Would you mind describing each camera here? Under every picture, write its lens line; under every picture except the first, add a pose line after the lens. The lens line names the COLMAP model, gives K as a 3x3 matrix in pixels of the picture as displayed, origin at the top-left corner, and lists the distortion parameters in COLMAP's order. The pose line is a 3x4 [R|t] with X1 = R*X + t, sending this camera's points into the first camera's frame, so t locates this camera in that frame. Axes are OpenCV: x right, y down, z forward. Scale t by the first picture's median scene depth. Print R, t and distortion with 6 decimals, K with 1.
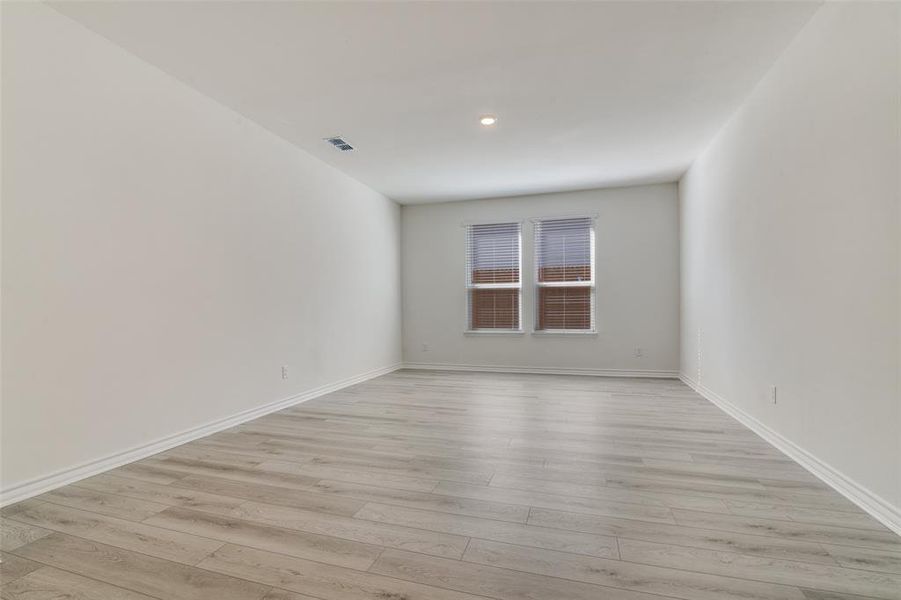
lens RADIAL K [[422.8, 0, 446.2], [0, 422.8, 309.7], [0, 0, 1]] dist [-0.018937, 0.002856]
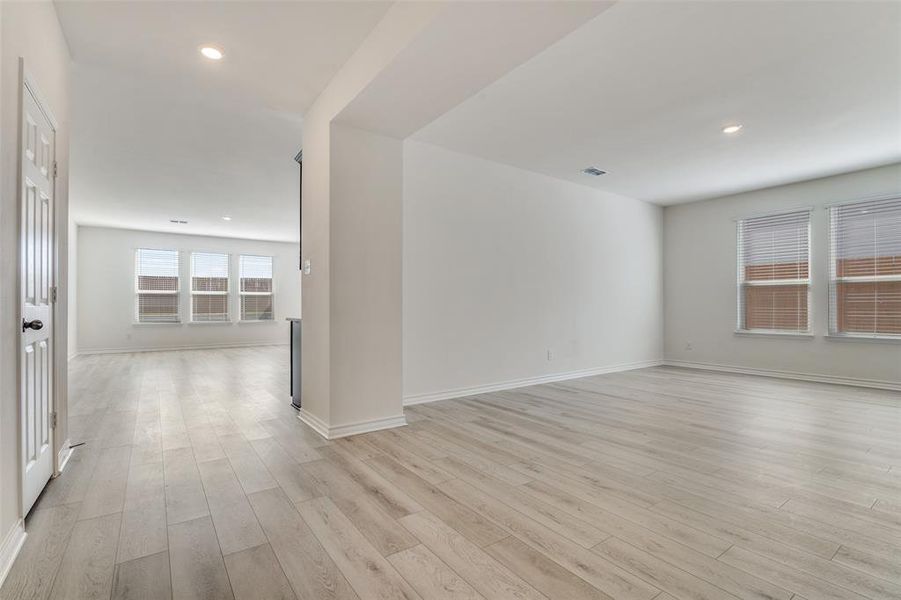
lens RADIAL K [[422.8, 0, 436.5], [0, 422.8, 305.6], [0, 0, 1]] dist [-0.018937, 0.002856]
pose [[0.786214, 0.003603, -0.617944, 0.114191], [-0.006703, 0.999974, -0.002699, 0.000588], [0.617918, 0.006264, 0.786217, -0.188619]]
